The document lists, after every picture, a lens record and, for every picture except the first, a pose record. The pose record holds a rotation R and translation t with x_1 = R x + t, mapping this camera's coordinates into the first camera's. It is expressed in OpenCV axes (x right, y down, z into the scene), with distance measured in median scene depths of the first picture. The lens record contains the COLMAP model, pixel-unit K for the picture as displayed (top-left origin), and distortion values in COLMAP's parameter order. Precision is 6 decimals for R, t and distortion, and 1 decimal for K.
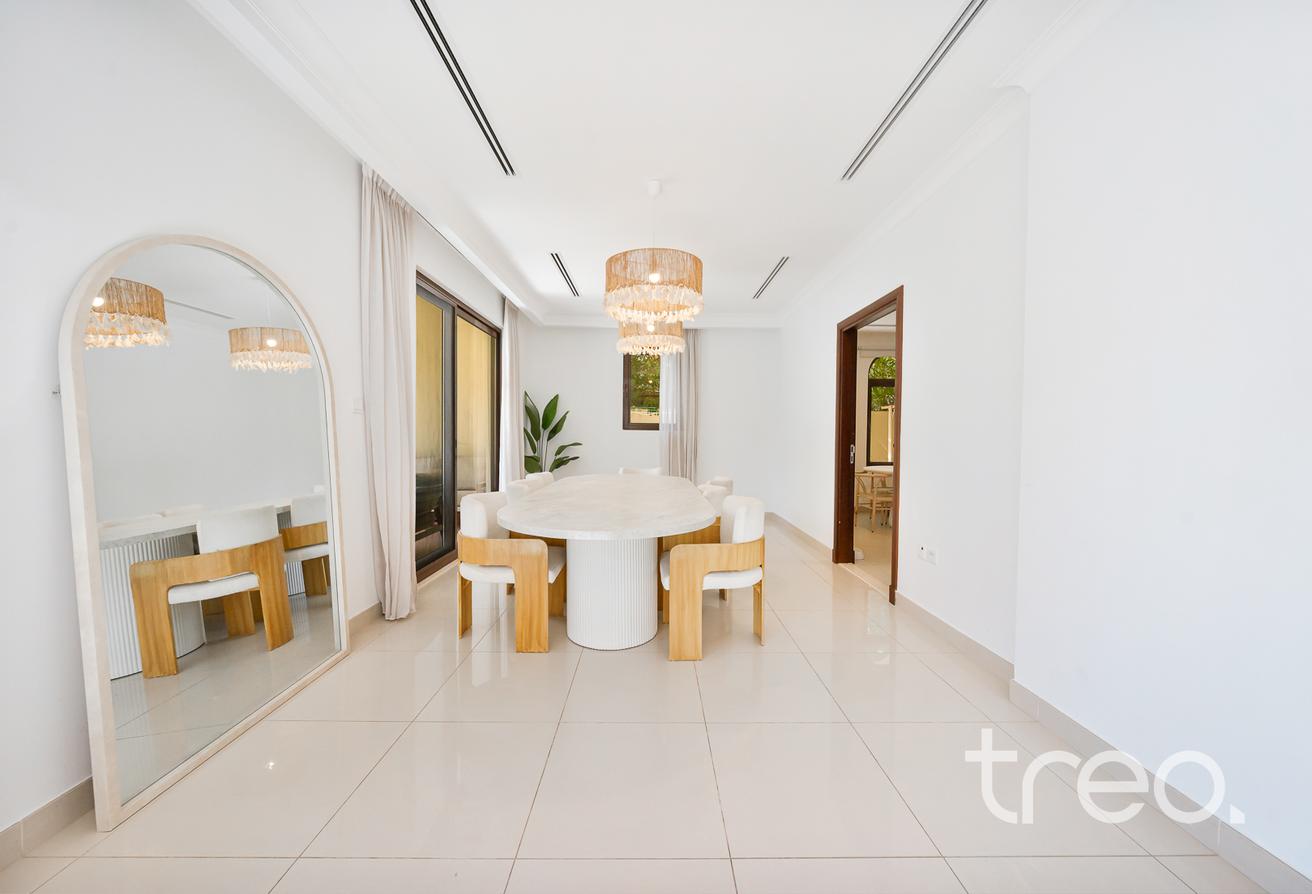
lens RADIAL K [[445.7, 0, 655.0], [0, 445.7, 443.9], [0, 0, 1]] dist [-0.001159, 0.000005]
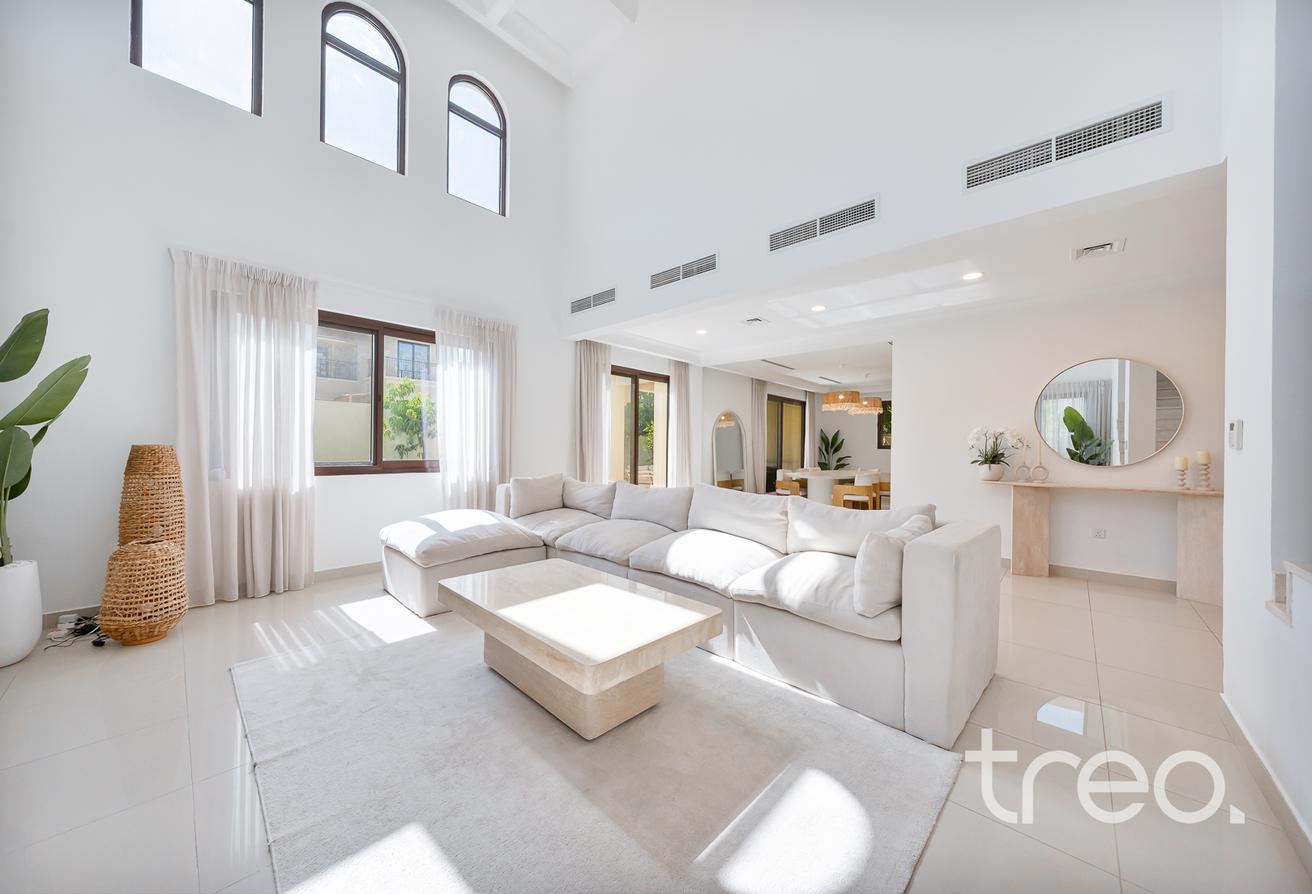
lens RADIAL K [[445.7, 0, 660.0], [0, 445.7, 449.1], [0, 0, 1]] dist [-0.001159, 0.000005]
pose [[0.724851, 0.001715, -0.688904, 0.537637], [-0.019697, 0.999640, -0.018237, 0.019123], [0.688624, 0.026789, 0.724623, -0.889627]]
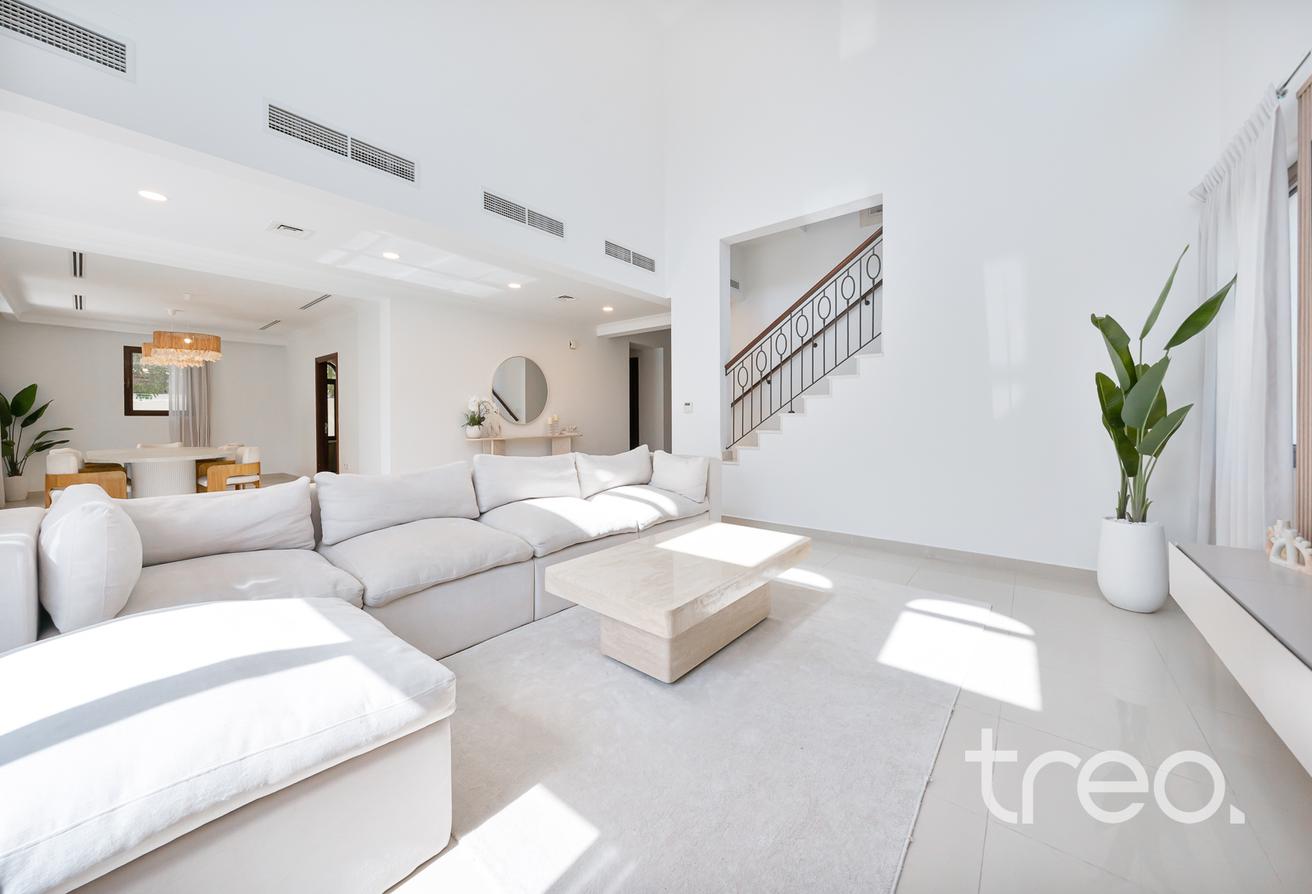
lens RADIAL K [[474.8, 0, 651.4], [0, 474.8, 417.4], [0, 0, 1]] dist [-0.000913, 0.000042]
pose [[0.643174, -0.013211, 0.765606, -0.141365], [0.027469, 0.999606, -0.005827, 0.018652], [-0.765227, 0.024779, 0.643283, -0.915513]]
